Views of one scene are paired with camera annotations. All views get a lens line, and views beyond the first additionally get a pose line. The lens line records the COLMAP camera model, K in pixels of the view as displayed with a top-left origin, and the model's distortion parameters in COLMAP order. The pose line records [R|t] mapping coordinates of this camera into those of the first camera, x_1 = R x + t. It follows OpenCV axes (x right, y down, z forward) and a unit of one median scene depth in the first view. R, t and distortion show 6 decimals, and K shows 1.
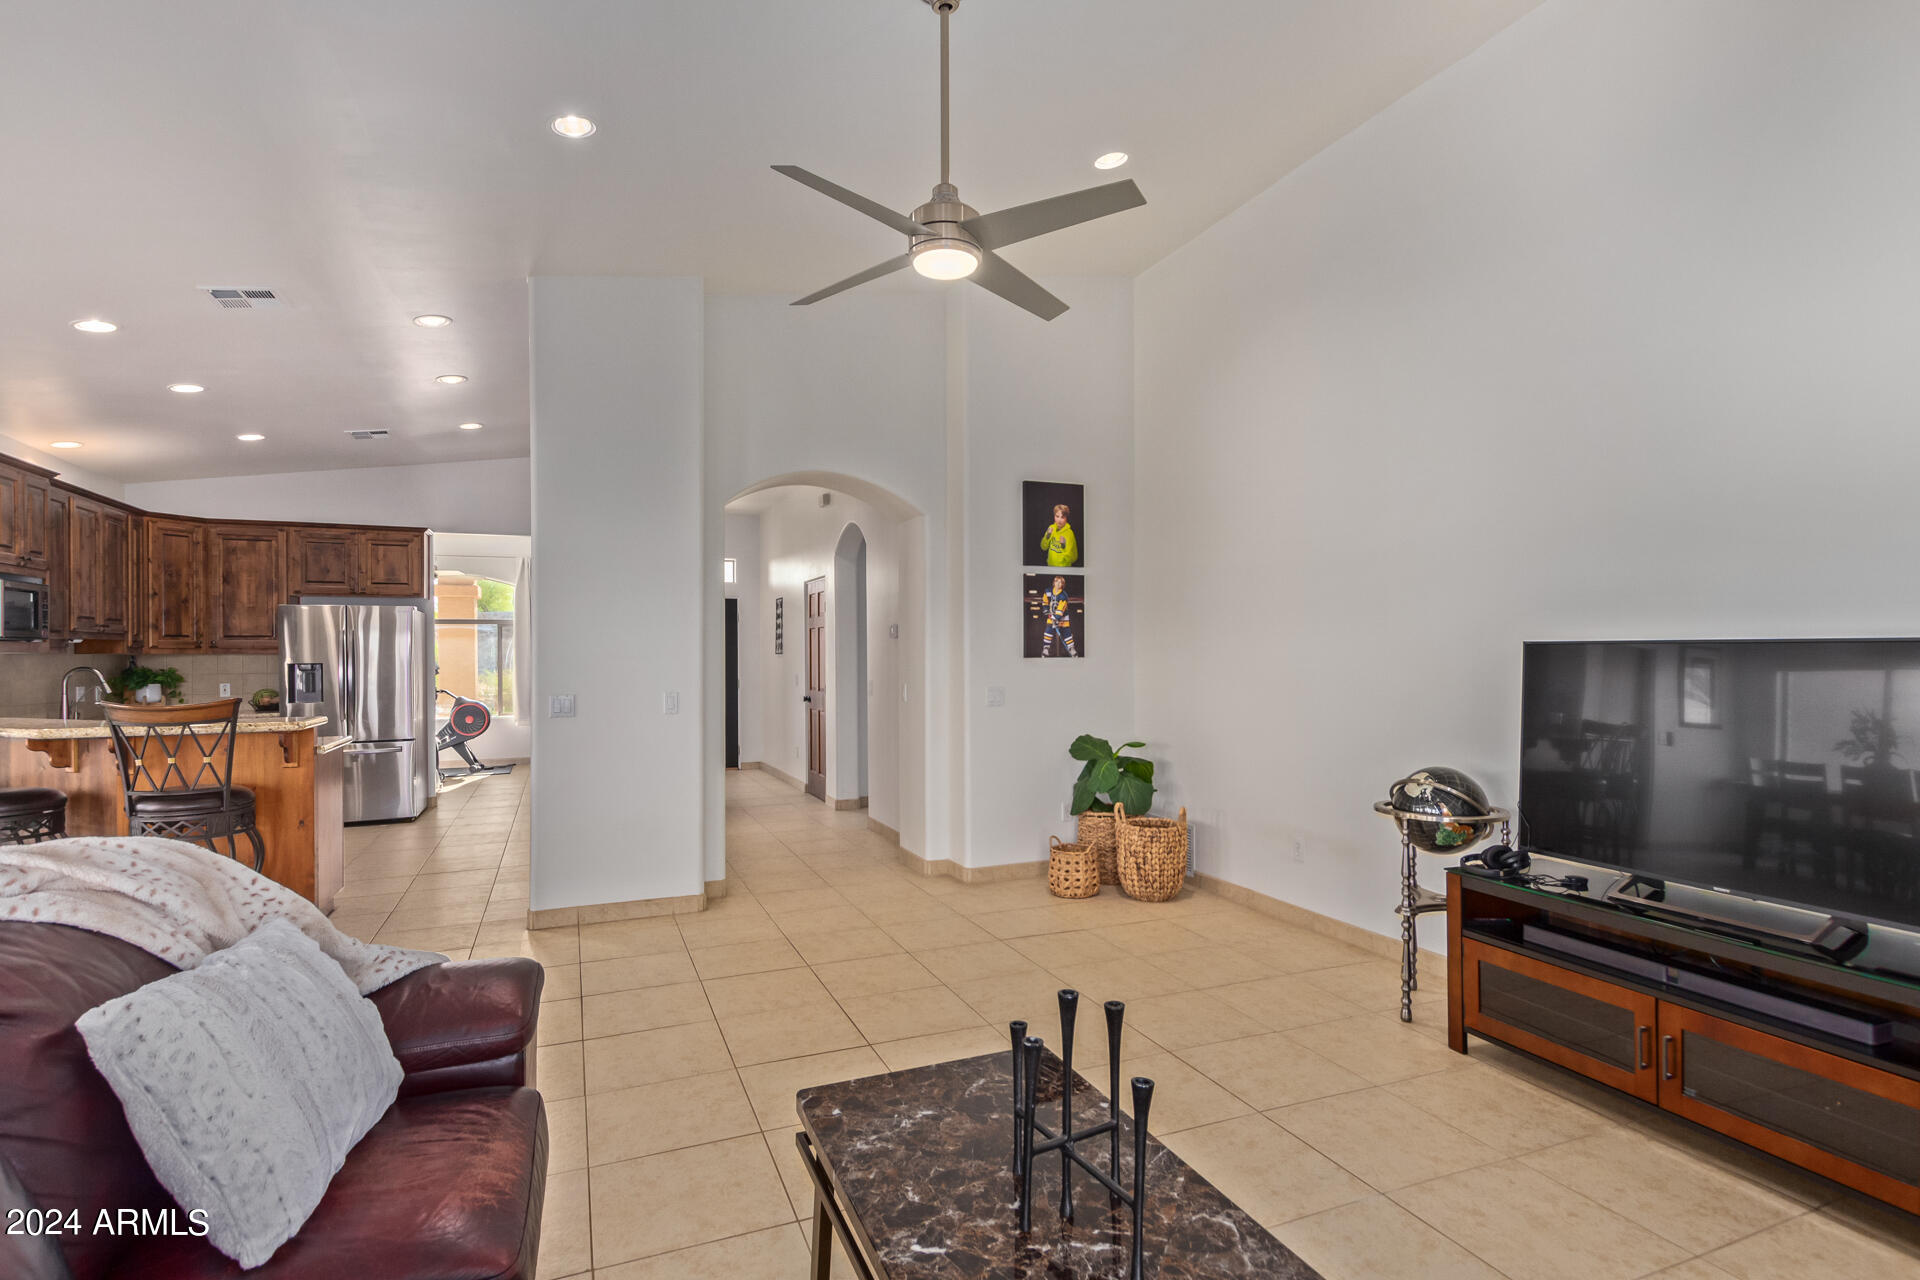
lens RADIAL K [[964.0, 0, 968.2], [0, 964.0, 654.3], [0, 0, 1]] dist [0.025809, -0.010777]
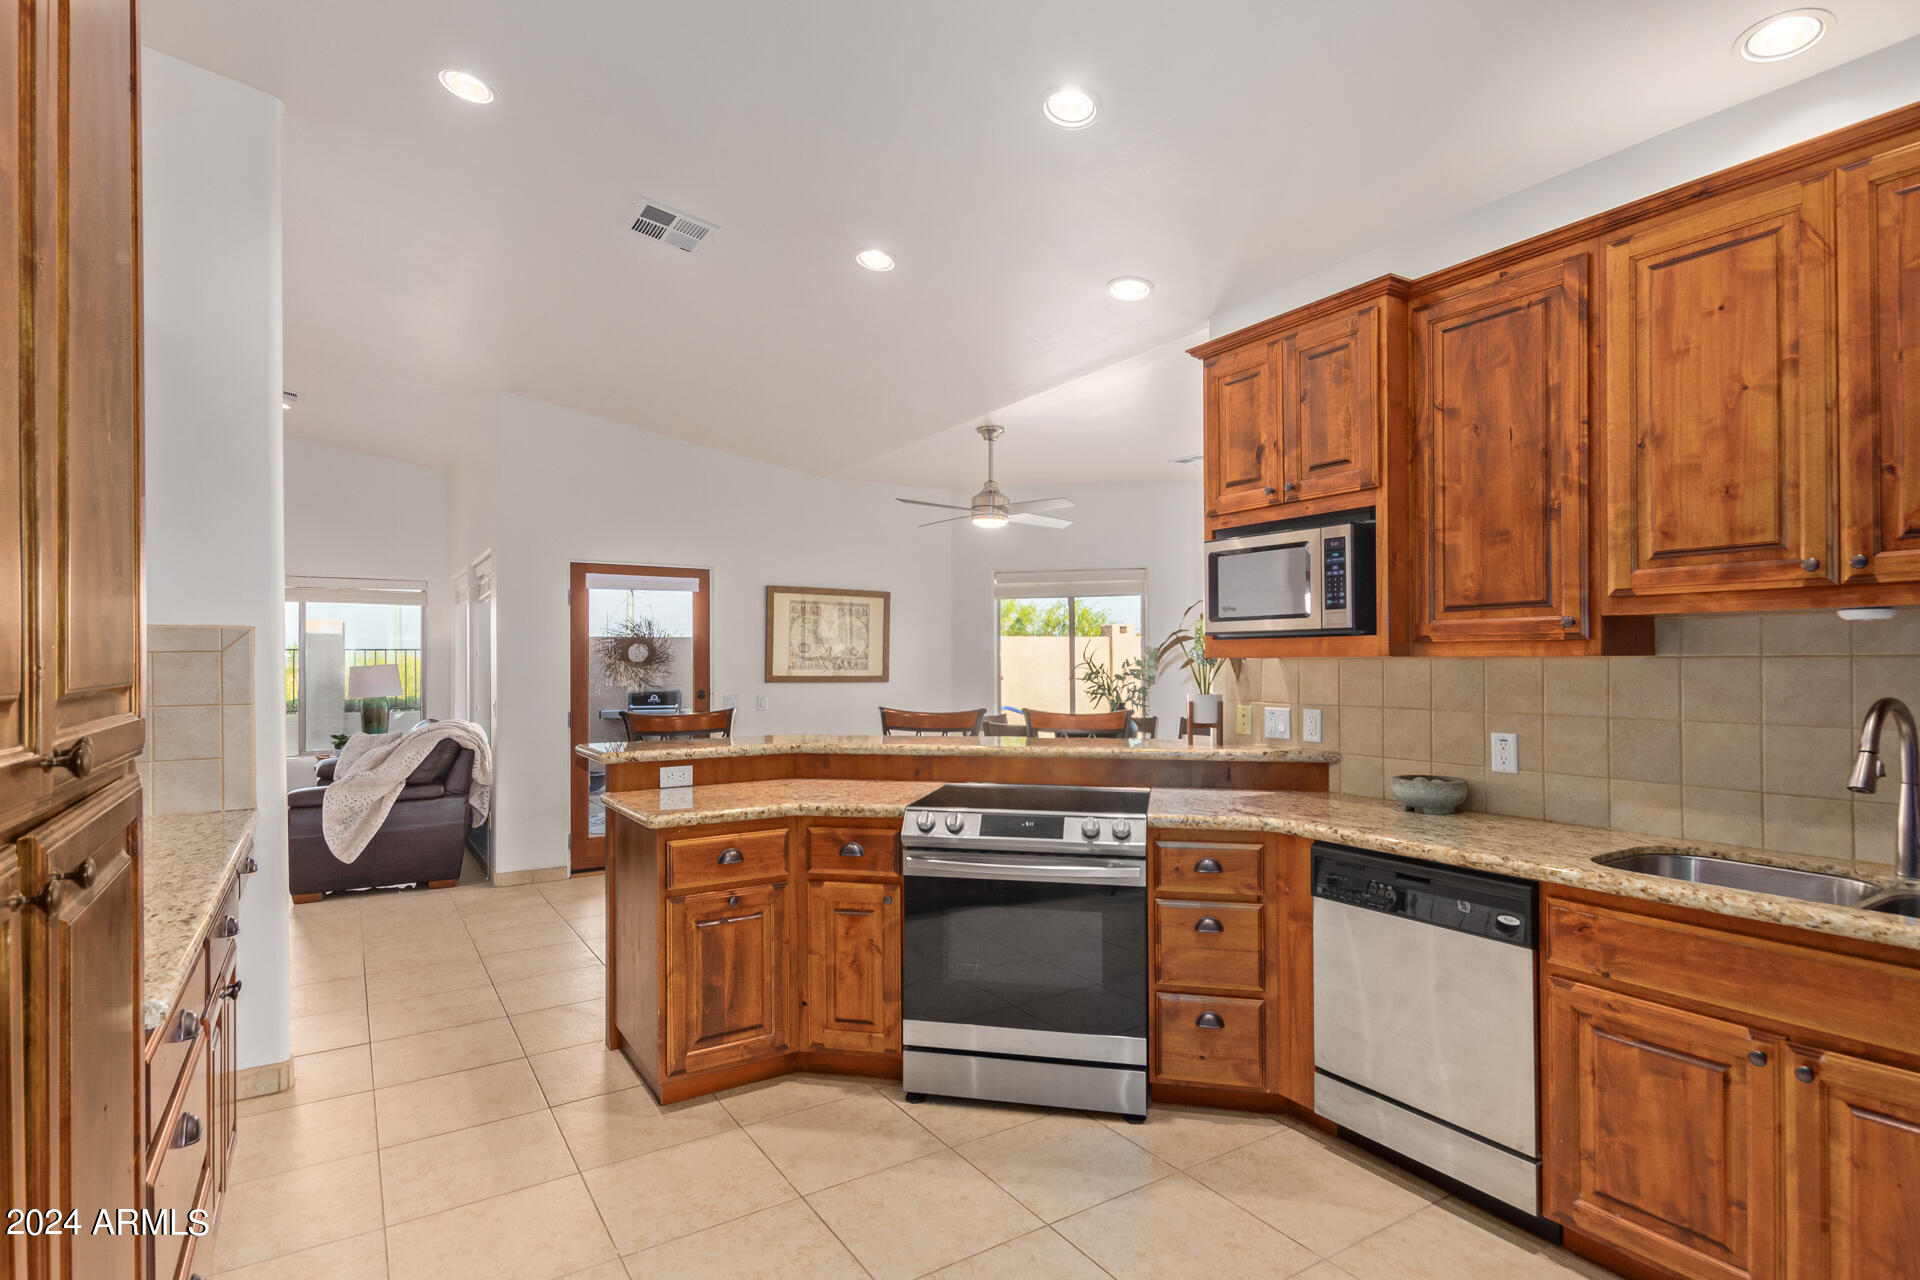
lens RADIAL K [[964.0, 0, 968.2], [0, 964.0, 654.3], [0, 0, 1]] dist [0.025809, -0.010777]
pose [[-0.982800, 0.010112, -0.184394, -0.491602], [0.011043, 0.999931, -0.004024, -0.002372], [0.184341, -0.005991, -0.982844, 1.084985]]
